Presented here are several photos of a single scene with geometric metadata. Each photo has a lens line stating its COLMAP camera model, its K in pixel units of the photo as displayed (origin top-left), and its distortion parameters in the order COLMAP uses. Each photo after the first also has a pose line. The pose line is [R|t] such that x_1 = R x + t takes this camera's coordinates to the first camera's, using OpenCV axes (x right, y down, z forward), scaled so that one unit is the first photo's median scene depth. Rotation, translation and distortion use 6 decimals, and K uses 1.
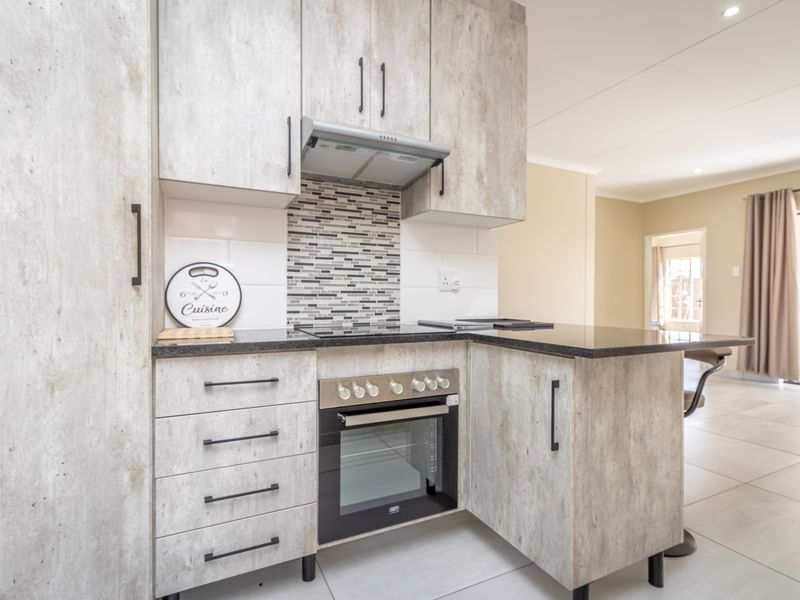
lens RADIAL K [[407.9, 0, 403.6], [0, 407.9, 304.6], [0, 0, 1]] dist [0.003322, 0.000322]
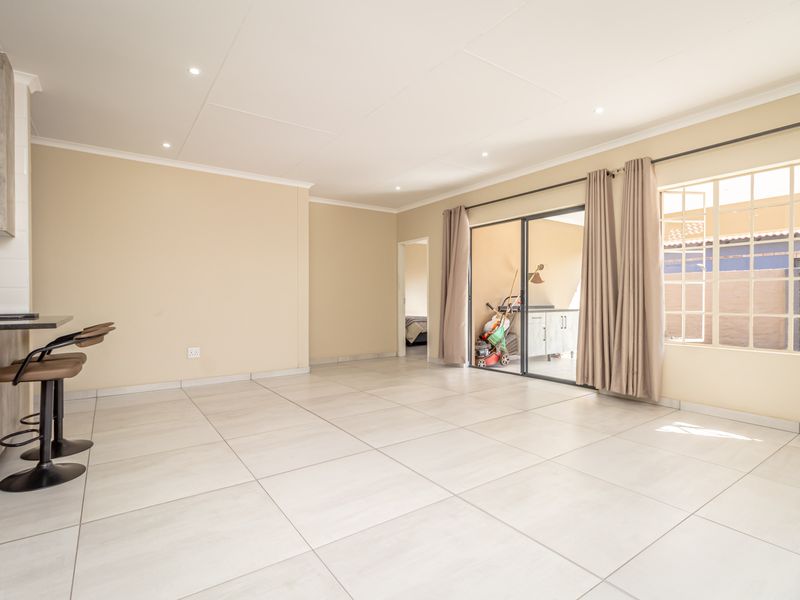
lens RADIAL K [[411.4, 0, 400.0], [0, 411.4, 300.0], [0, 0, 1]] dist [-0.002376, -0.000102]
pose [[0.986842, -0.005381, 0.161601, 1.312233], [0.007423, 0.999900, -0.012039, 0.020460], [-0.161520, 0.013080, 0.986783, -0.401122]]
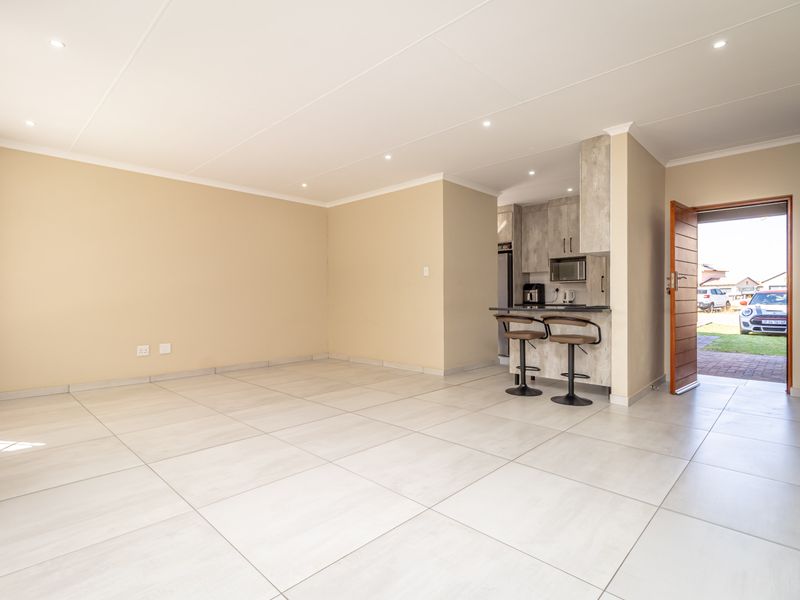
lens RADIAL K [[411.4, 0, 400.0], [0, 411.4, 300.0], [0, 0, 1]] dist [-0.002376, -0.000102]
pose [[-0.942185, 0.003957, -0.335069, 1.844440], [-0.004080, 0.999721, 0.023277, -0.032207], [0.335067, 0.023299, -0.941906, 2.694507]]
